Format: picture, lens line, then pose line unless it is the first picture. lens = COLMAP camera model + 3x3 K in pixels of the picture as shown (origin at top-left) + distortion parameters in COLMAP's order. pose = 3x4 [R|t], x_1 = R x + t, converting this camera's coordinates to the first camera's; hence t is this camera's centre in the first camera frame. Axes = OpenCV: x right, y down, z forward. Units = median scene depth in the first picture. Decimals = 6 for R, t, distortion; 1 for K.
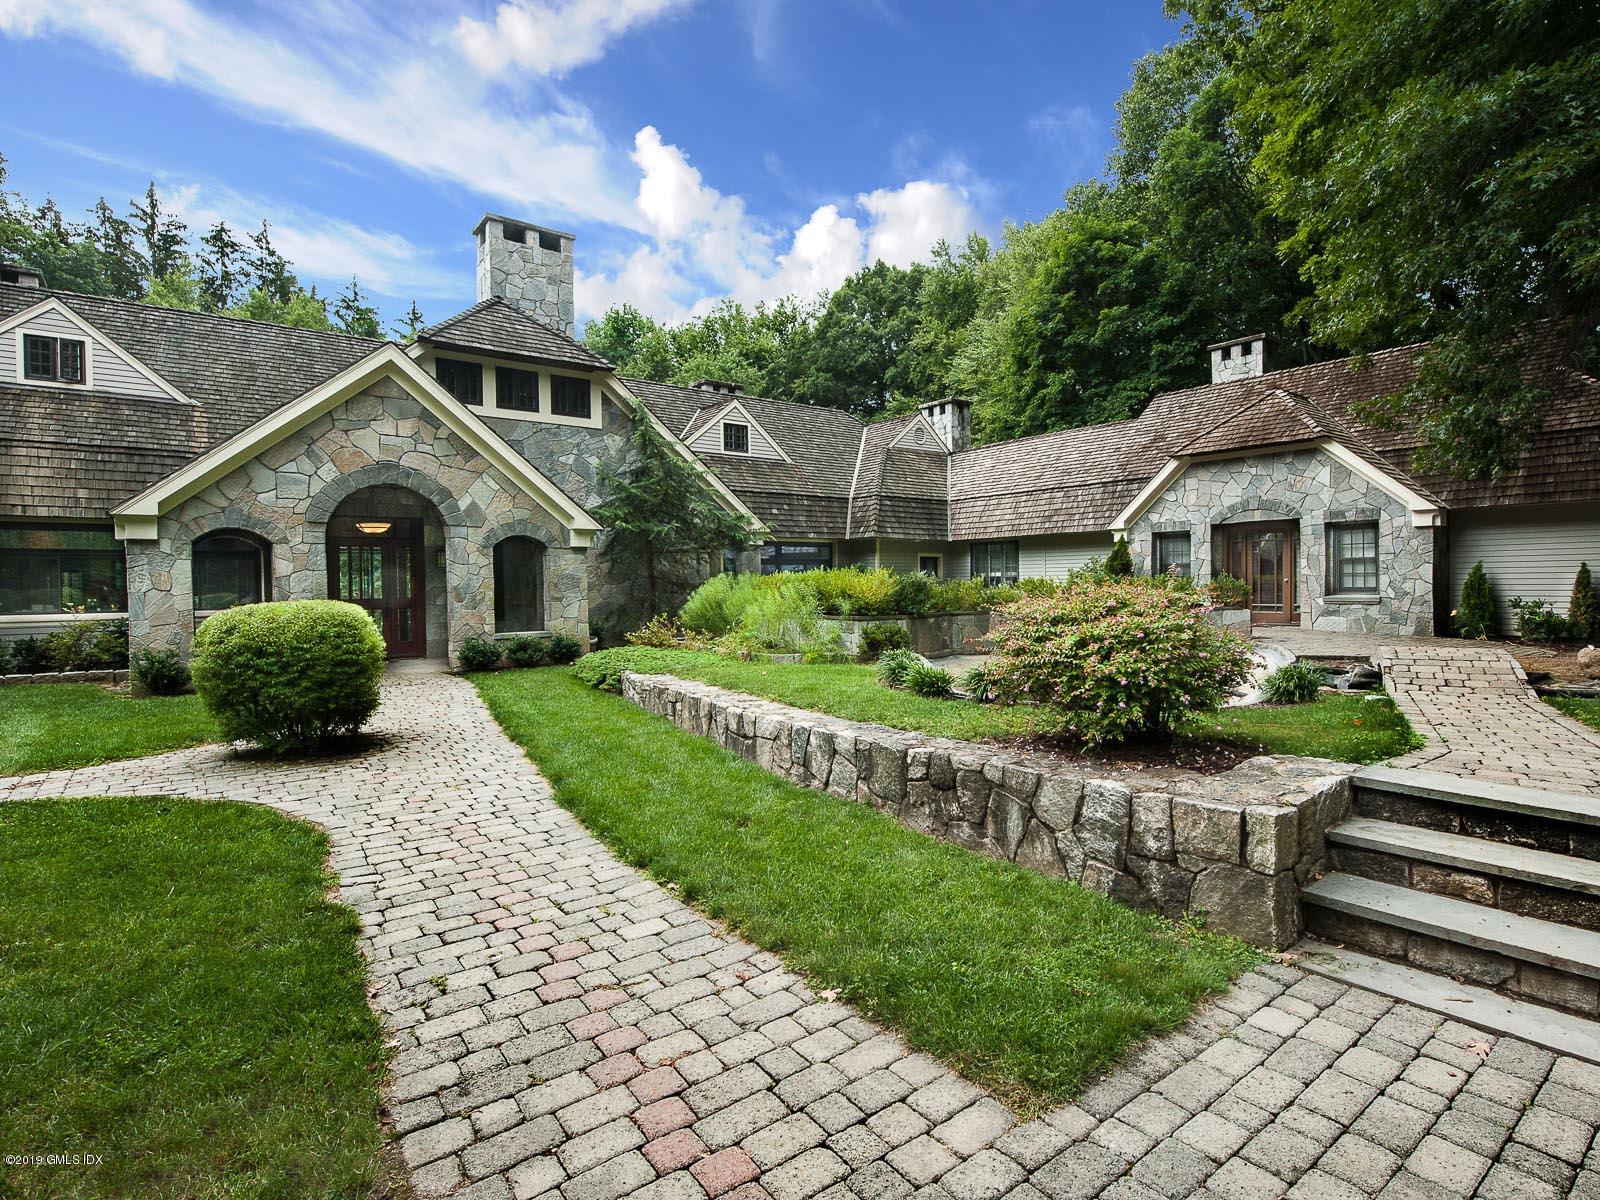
lens RADIAL K [[834.7, 0, 866.7], [0, 834.7, 599.6], [0, 0, 1]] dist [-0.006572, -0.003266]
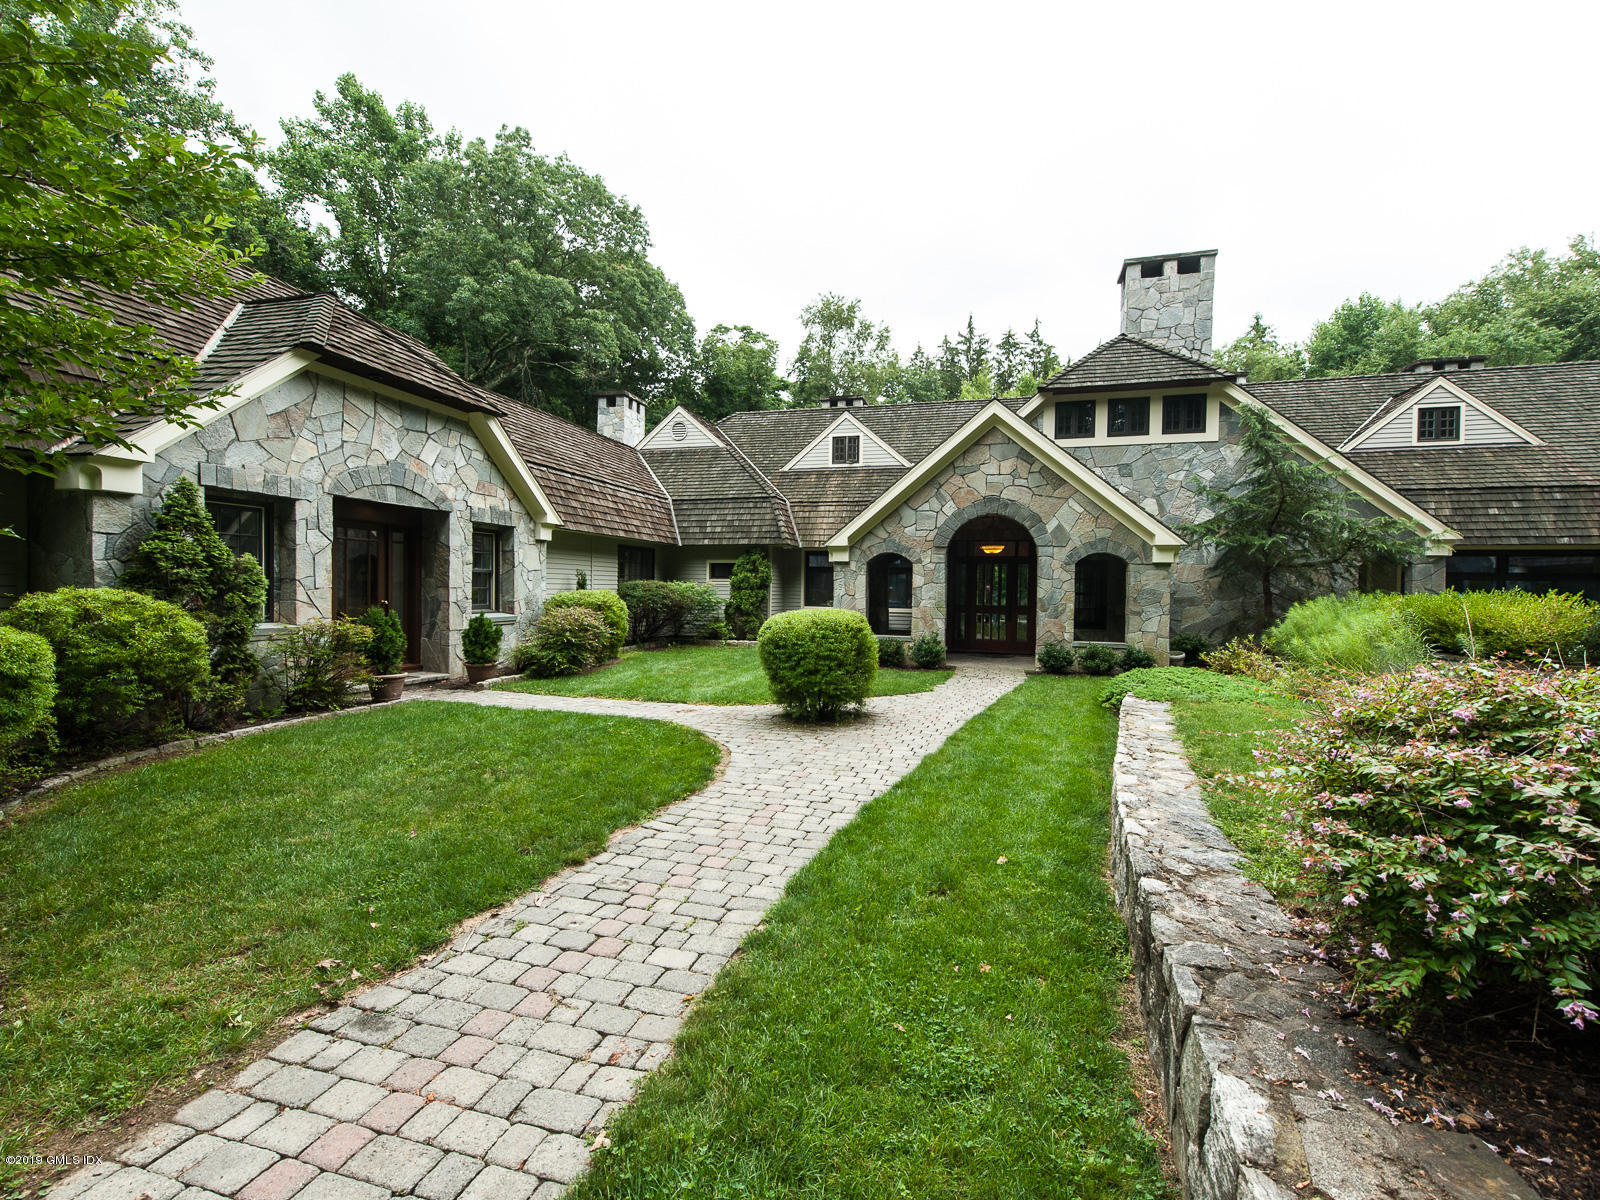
lens RADIAL K [[706.9, 0, 800.0], [0, 706.9, 600.0], [0, 0, 1]] dist [0.020694, -0.007379]
pose [[0.559931, 0.034436, -0.827823, 0.128969], [-0.038635, 0.999134, 0.015429, -0.014635], [0.827638, 0.023344, 0.560777, 0.157244]]
